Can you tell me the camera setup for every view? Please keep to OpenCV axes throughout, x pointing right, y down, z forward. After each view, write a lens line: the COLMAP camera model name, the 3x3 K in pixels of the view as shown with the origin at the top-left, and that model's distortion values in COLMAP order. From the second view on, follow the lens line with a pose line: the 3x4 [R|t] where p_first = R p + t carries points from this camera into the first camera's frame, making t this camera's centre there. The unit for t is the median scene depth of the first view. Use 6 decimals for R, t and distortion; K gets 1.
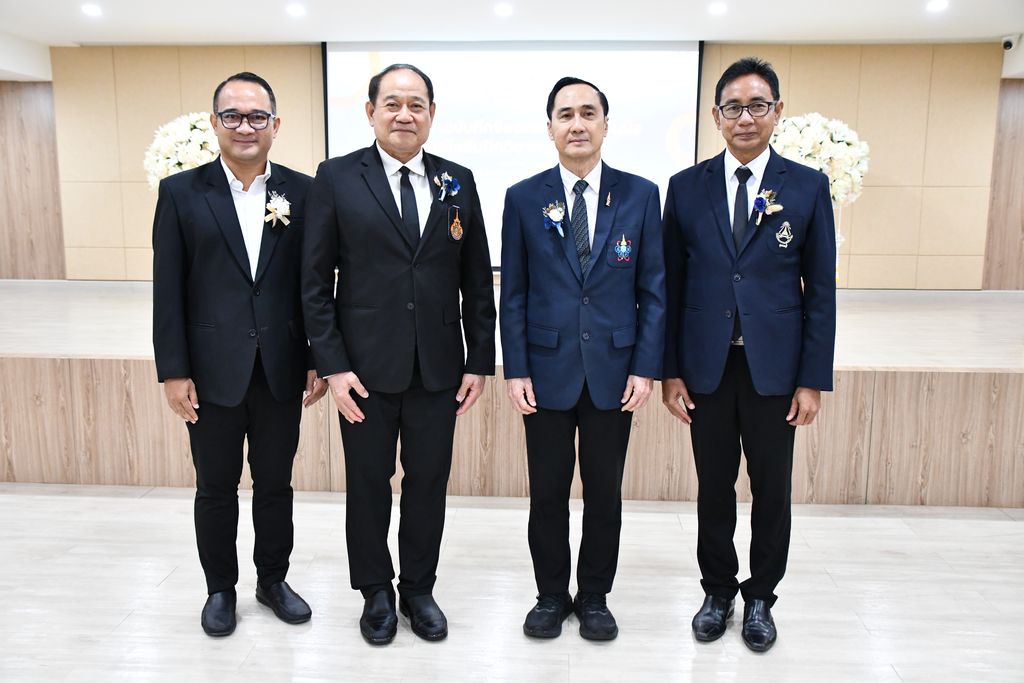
lens RADIAL K [[972.1, 0, 490.0], [0, 972.1, 336.6], [0, 0, 1]] dist [0.002786, 0.000000]
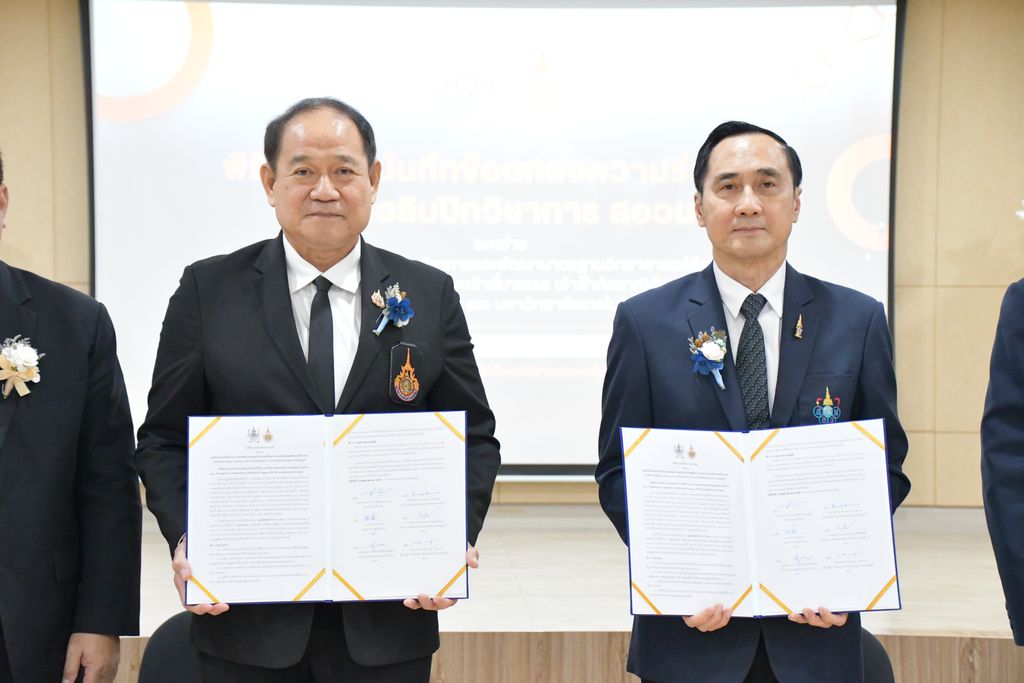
lens RADIAL K [[2595.9, 0, 514.0], [0, 2595.9, 348.4], [0, 0, 1]] dist [0.772247, 0.000000]
pose [[0.995211, -0.004138, 0.097667, -0.208101], [0.015963, 0.992572, -0.120610, 0.062449], [-0.096442, 0.121592, 0.987884, -0.558716]]
